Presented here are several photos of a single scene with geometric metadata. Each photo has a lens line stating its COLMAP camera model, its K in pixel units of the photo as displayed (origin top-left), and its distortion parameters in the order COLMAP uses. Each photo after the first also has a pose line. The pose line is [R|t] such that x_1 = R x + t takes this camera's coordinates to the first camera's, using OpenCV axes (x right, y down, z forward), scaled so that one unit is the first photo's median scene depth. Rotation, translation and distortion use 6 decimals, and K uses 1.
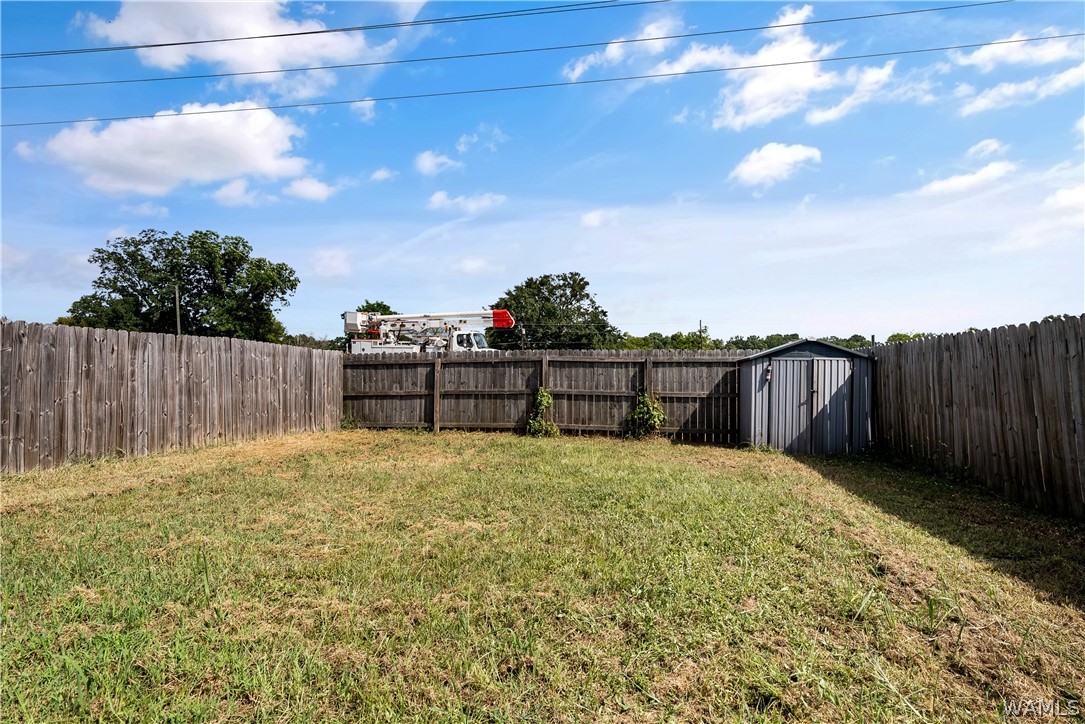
lens RADIAL K [[523.4, 0, 561.9], [0, 523.4, 389.7], [0, 0, 1]] dist [0.002568, 0.000090]
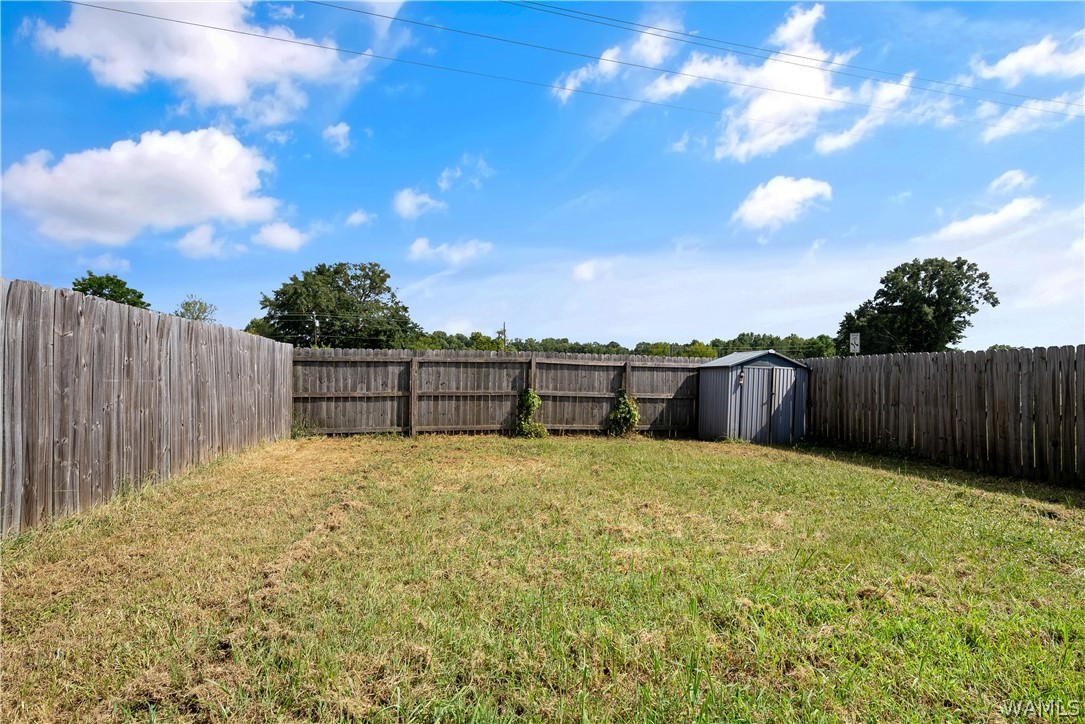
lens RADIAL K [[523.4, 0, 561.9], [0, 523.4, 389.7], [0, 0, 1]] dist [0.002568, 0.000090]
pose [[0.909146, 0.003720, 0.416462, -0.406146], [-0.004621, 0.999989, 0.001155, -0.004478], [-0.416453, -0.002974, 0.909152, 0.060338]]
